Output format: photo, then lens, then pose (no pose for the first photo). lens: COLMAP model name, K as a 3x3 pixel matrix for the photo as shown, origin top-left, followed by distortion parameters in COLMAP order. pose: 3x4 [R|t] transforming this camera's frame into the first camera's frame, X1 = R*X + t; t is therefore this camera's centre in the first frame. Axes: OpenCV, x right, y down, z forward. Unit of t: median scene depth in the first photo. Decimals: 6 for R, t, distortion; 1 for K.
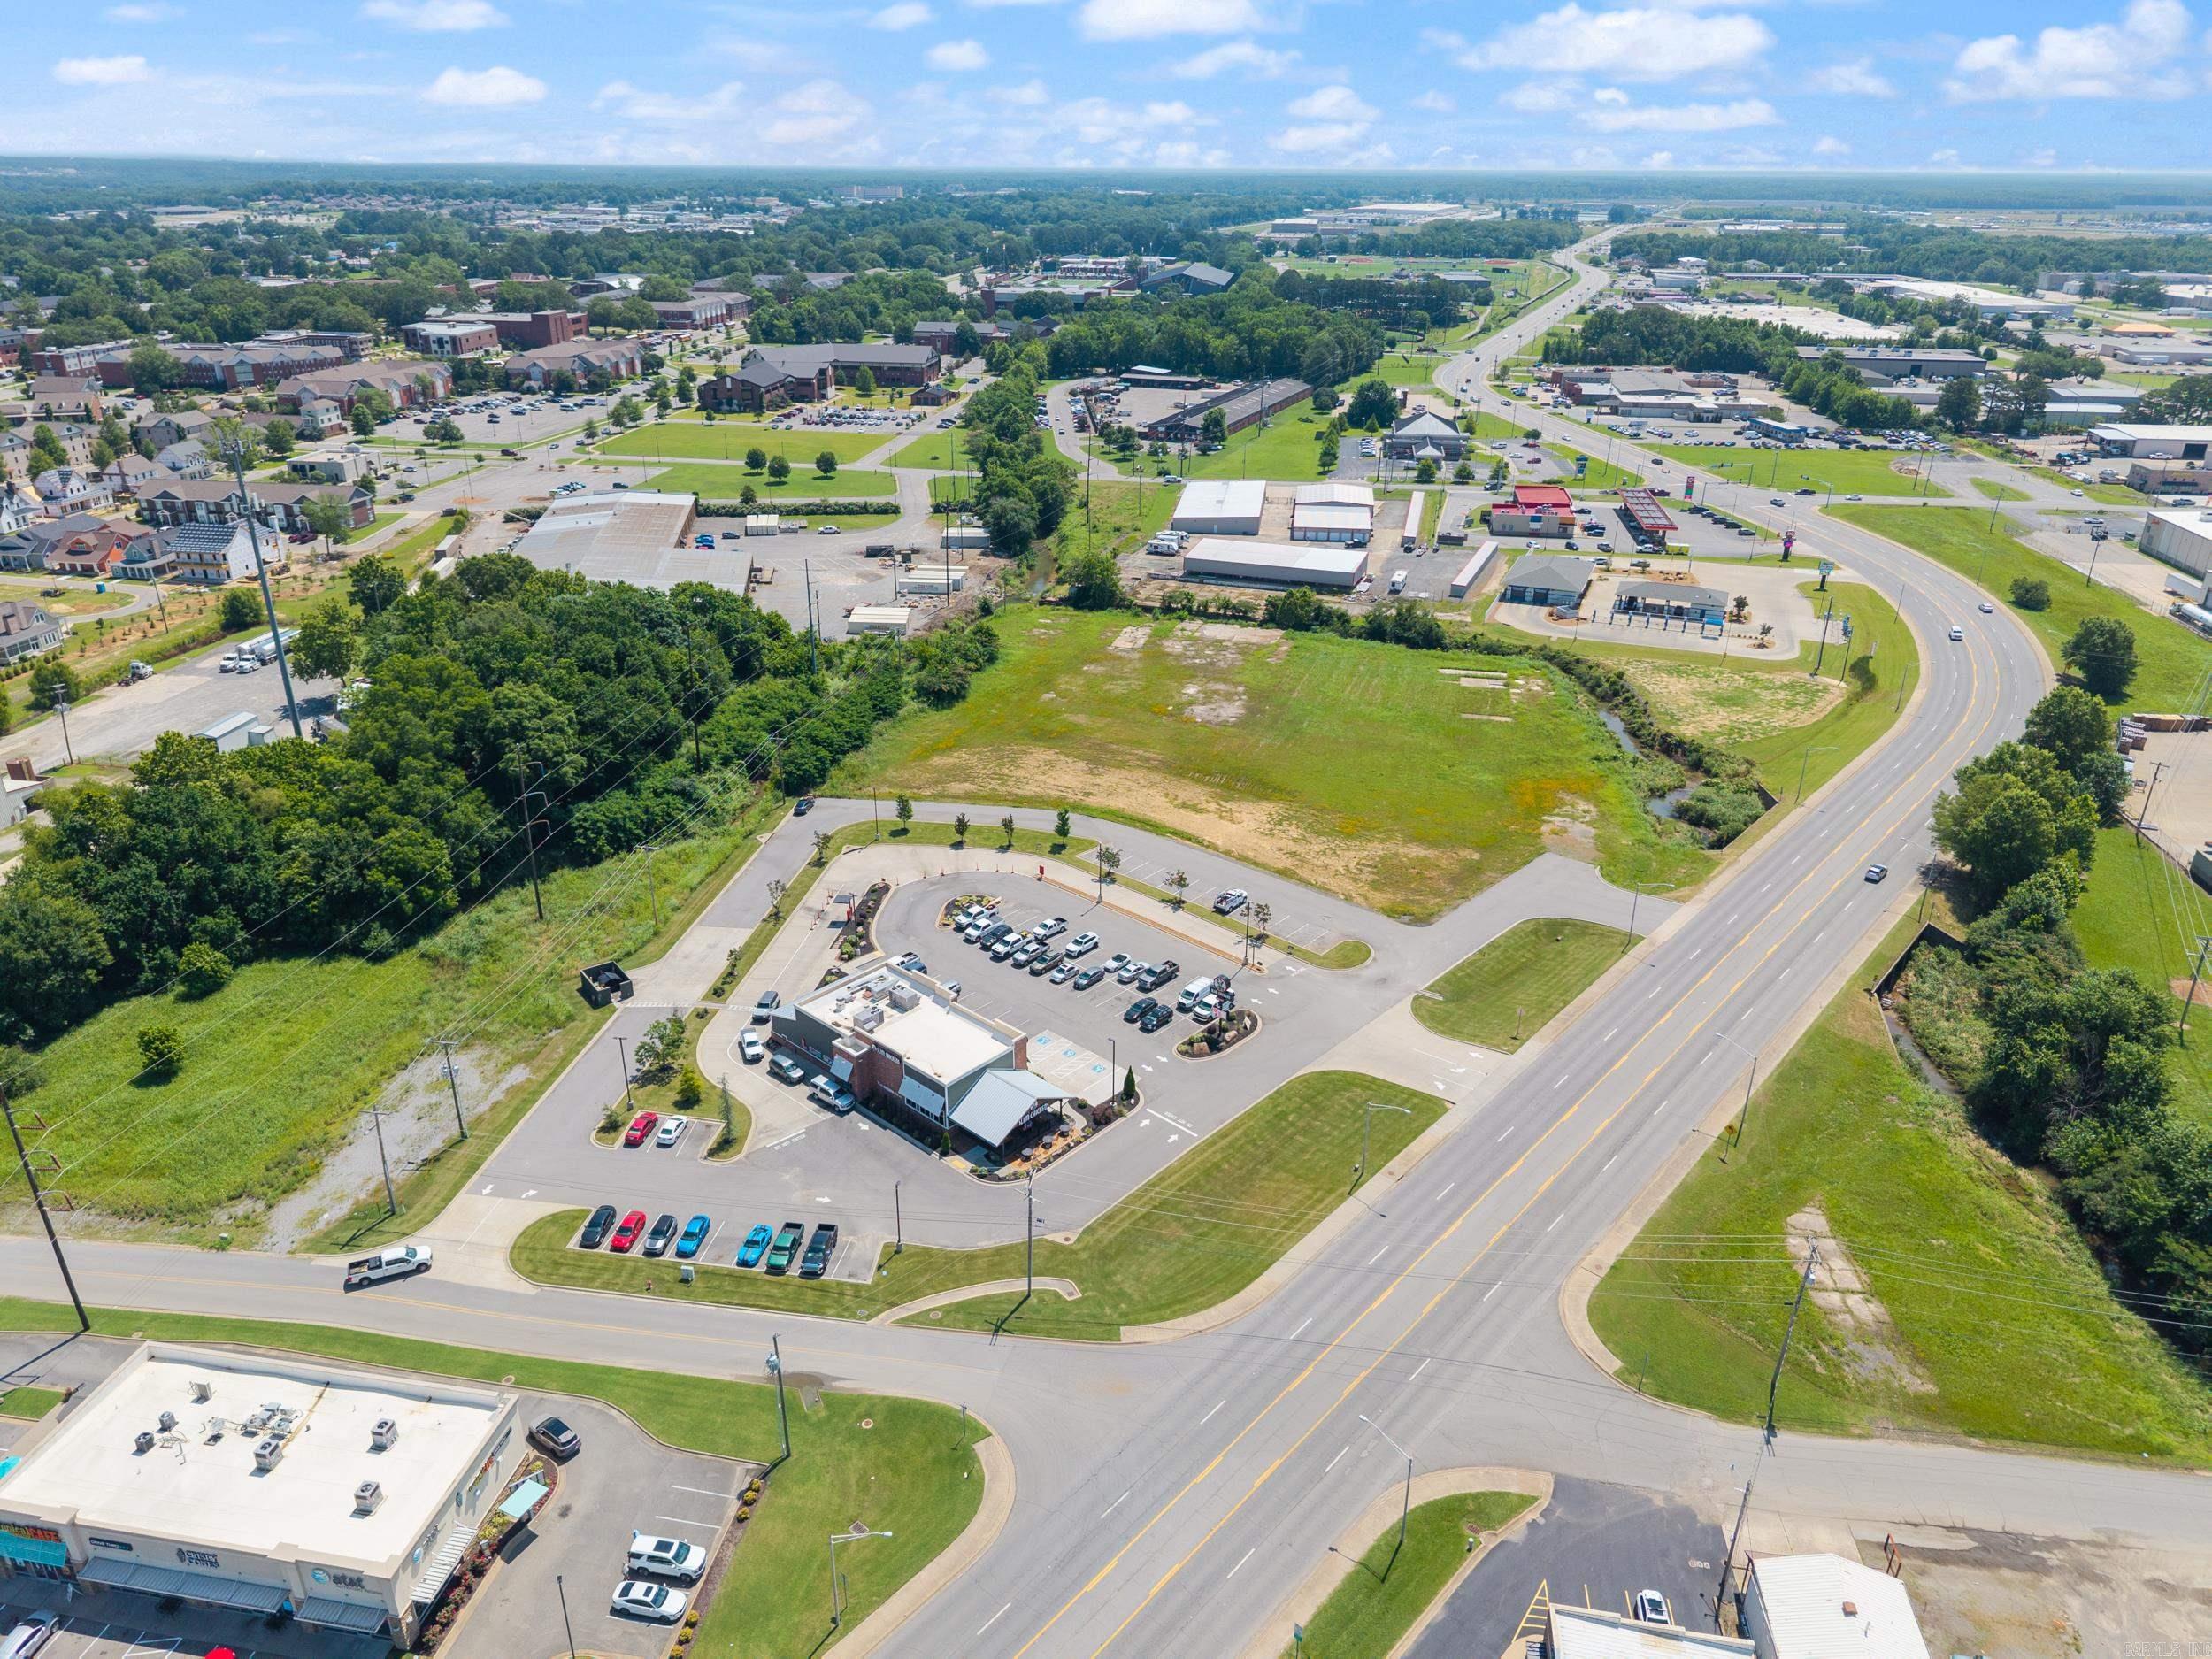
lens RADIAL K [[1478.5, 0, 1099.7], [0, 1478.5, 832.7], [0, 0, 1]] dist [0.023495, -0.023302]
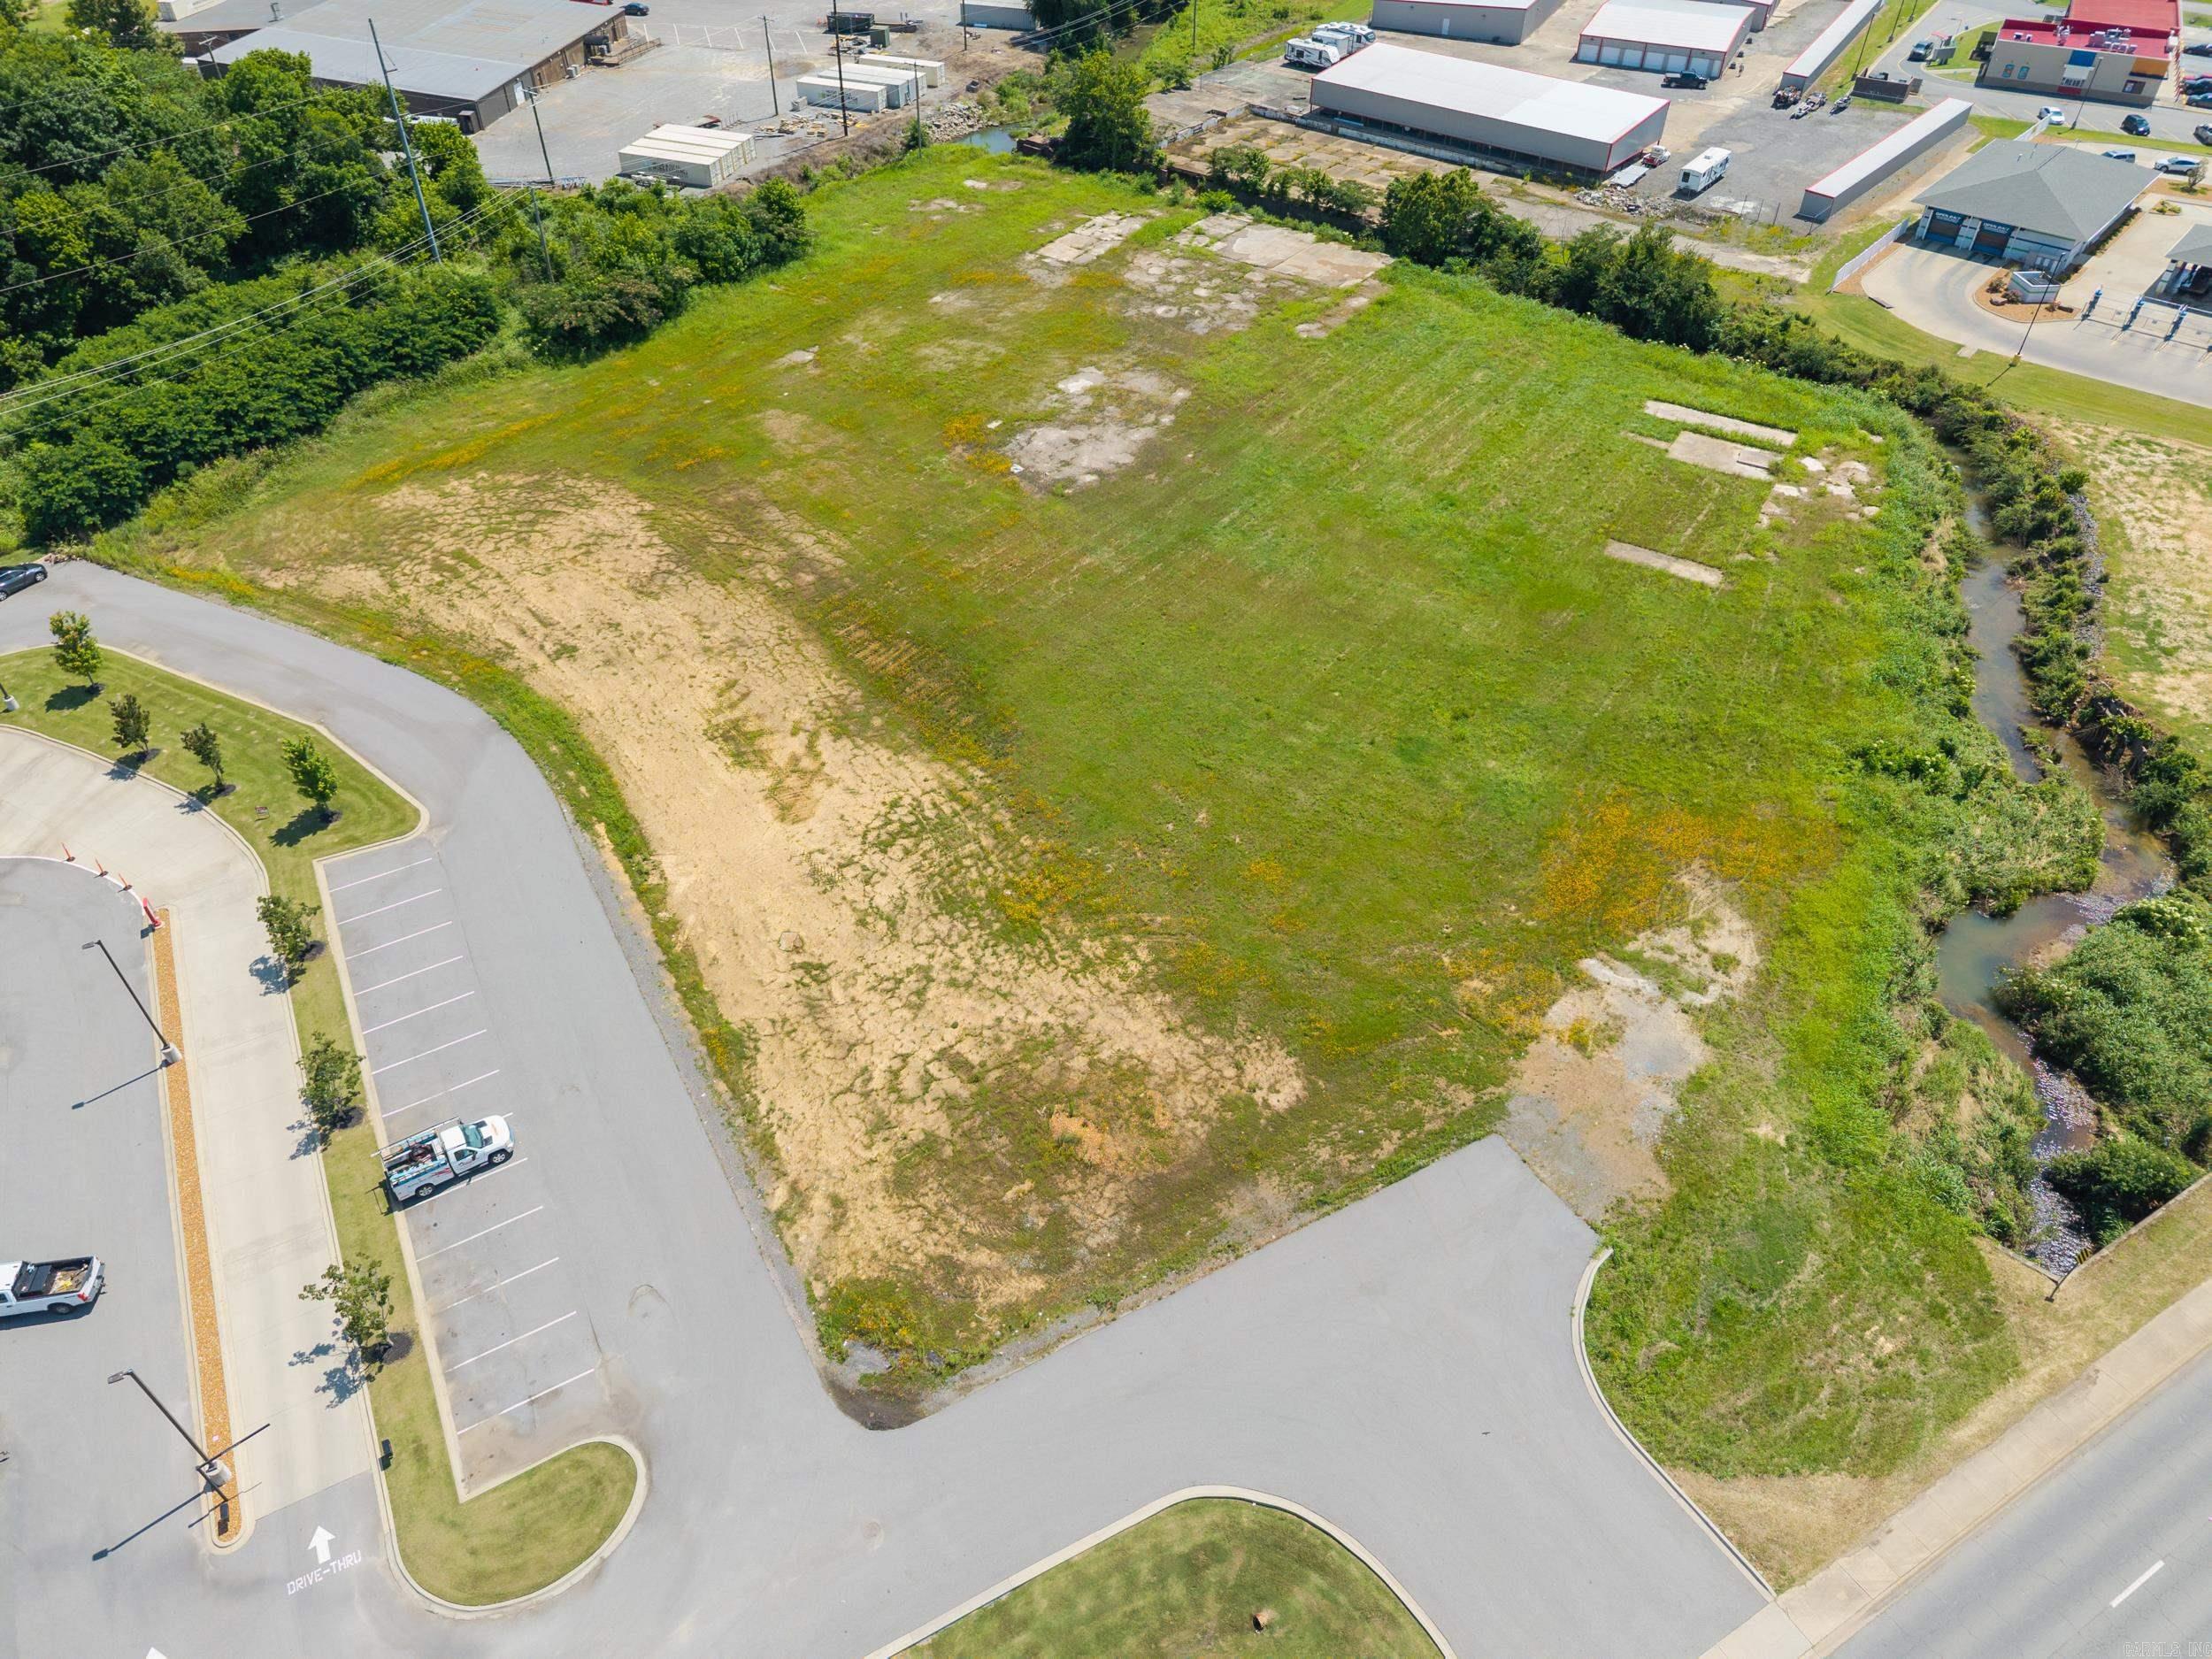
lens RADIAL K [[1478.5, 0, 1106.3], [0, 1478.5, 829.9], [0, 0, 1]] dist [0.023495, -0.023302]
pose [[0.948649, 0.208926, -0.237517, 0.186113], [-0.128933, 0.941030, 0.312792, -0.096732], [0.288861, -0.266106, 0.919645, 0.446713]]
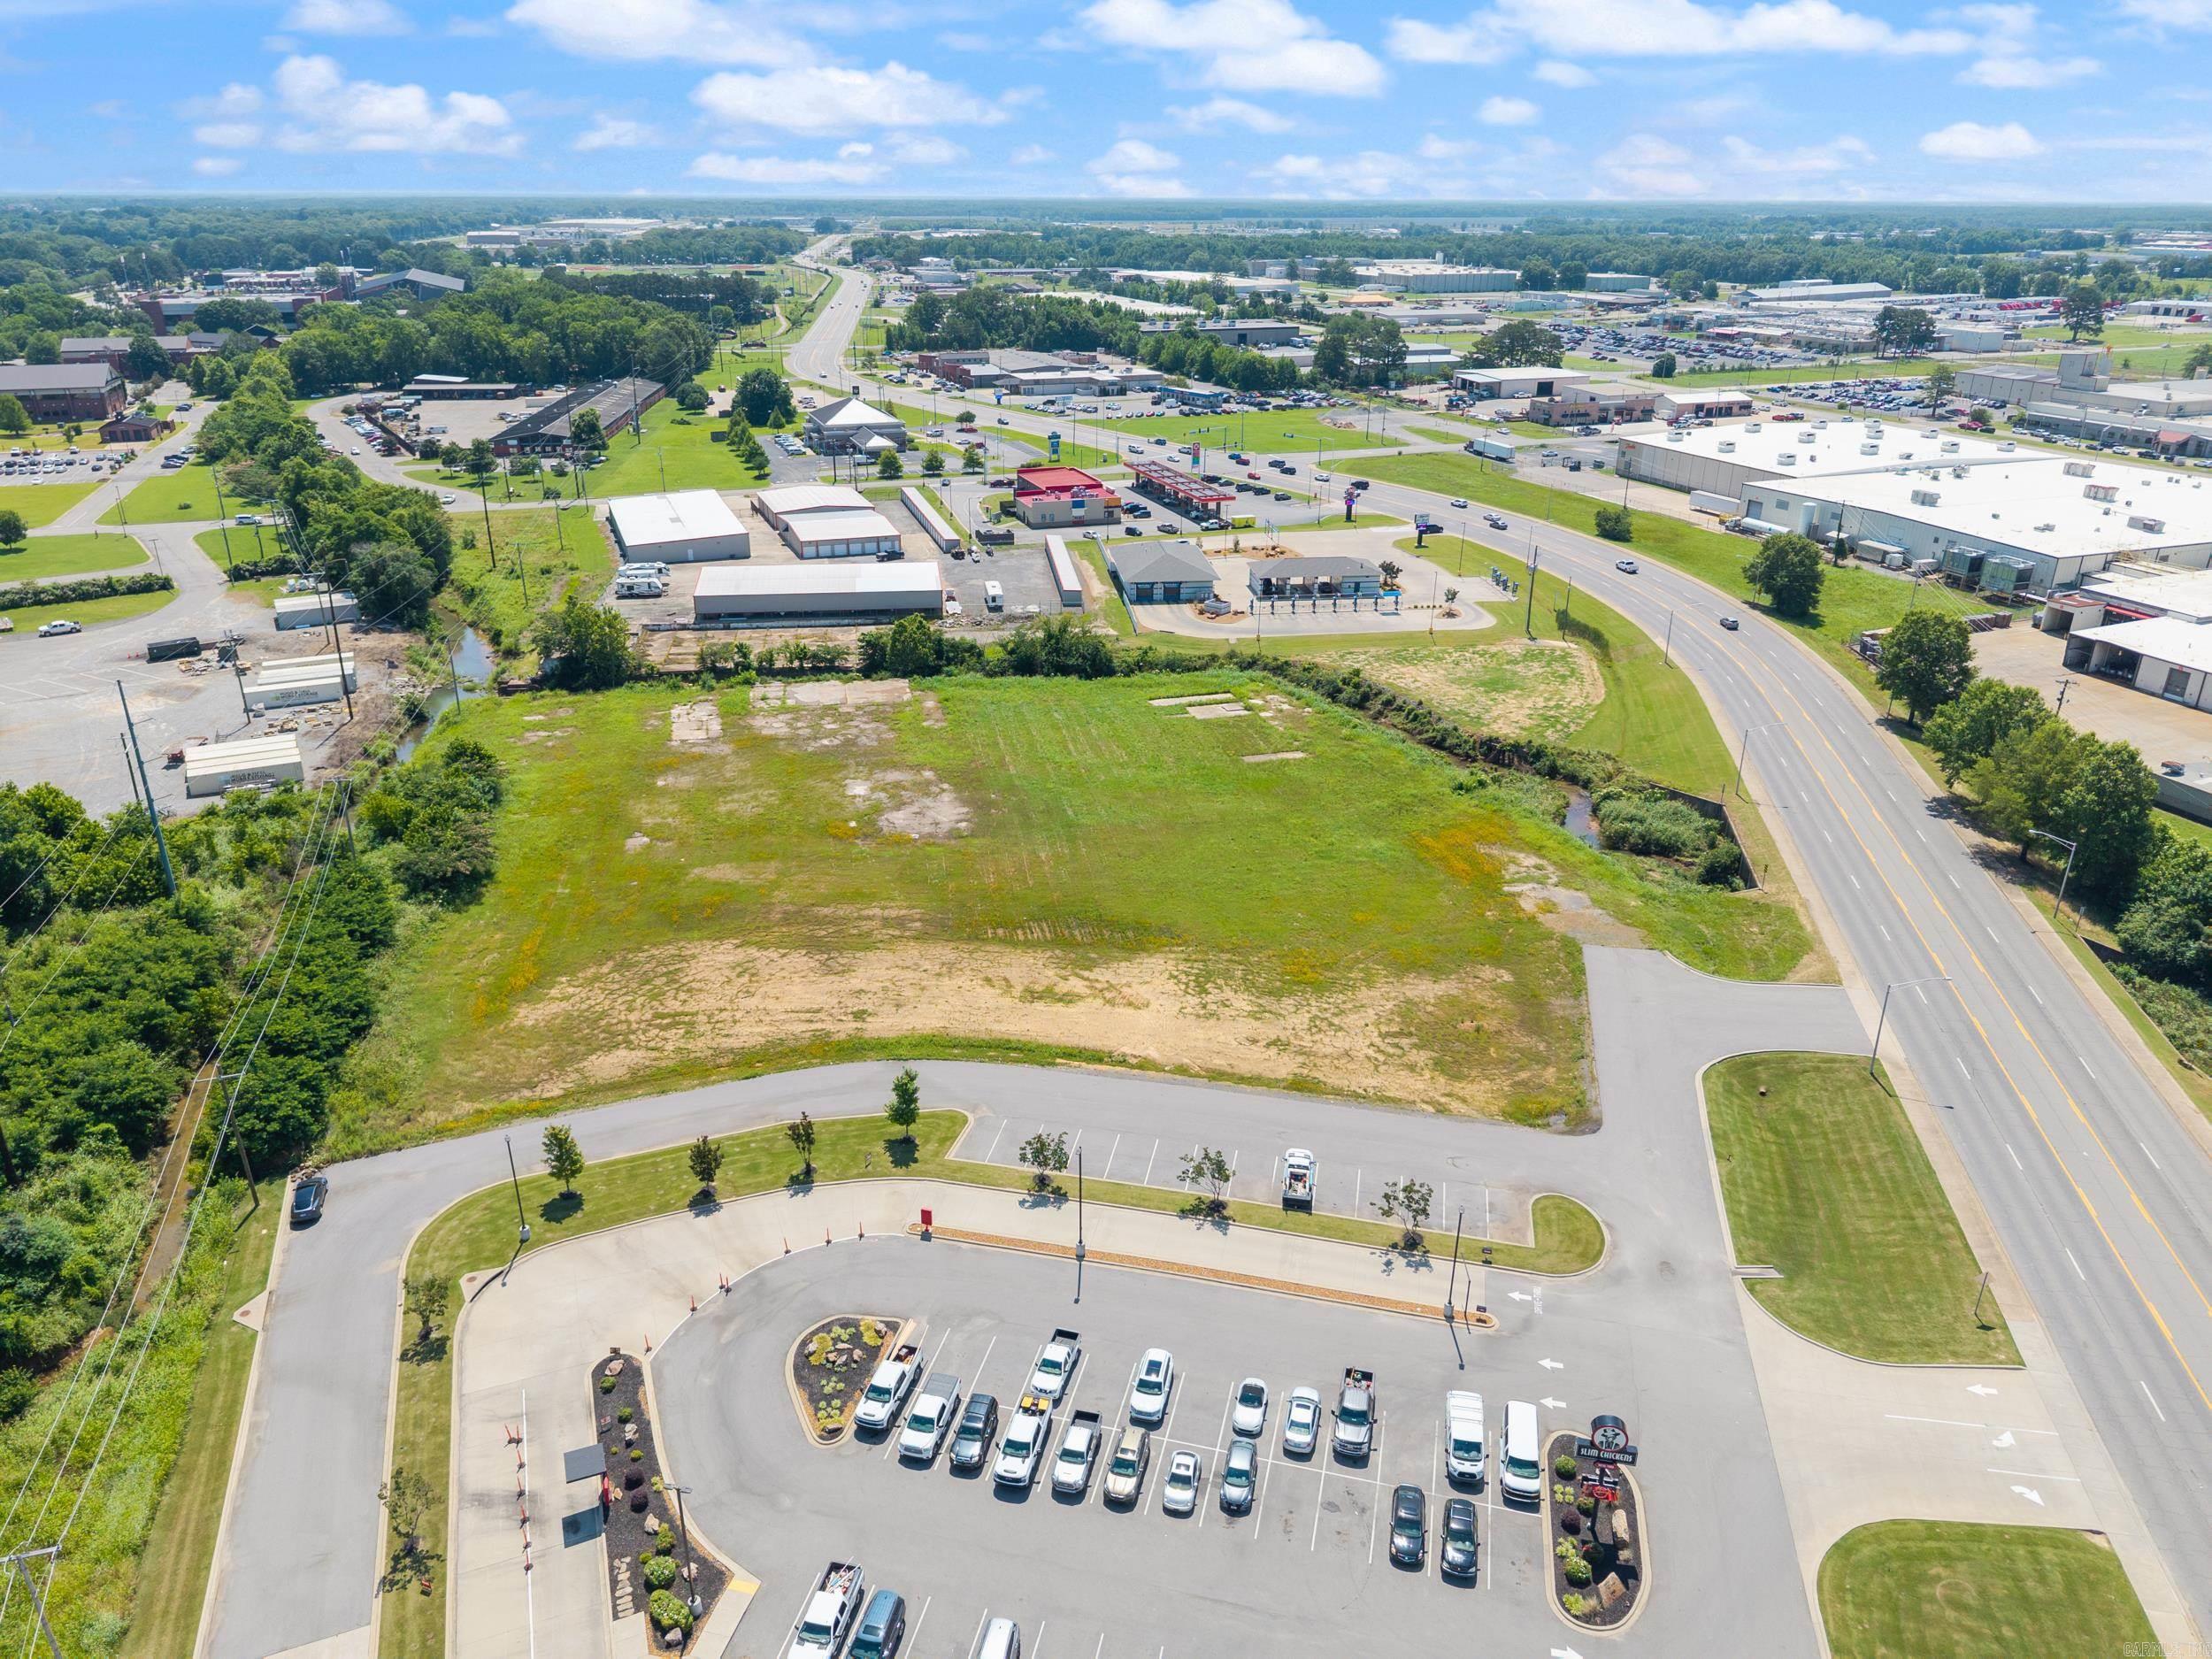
lens RADIAL K [[1478.5, 0, 1102.6], [0, 1478.5, 819.3], [0, 0, 1]] dist [0.023495, -0.023302]
pose [[0.873487, -0.190224, 0.448147, -0.117570], [0.200500, 0.979377, 0.024919, -0.067640], [-0.443645, 0.068087, 0.893613, 0.322349]]
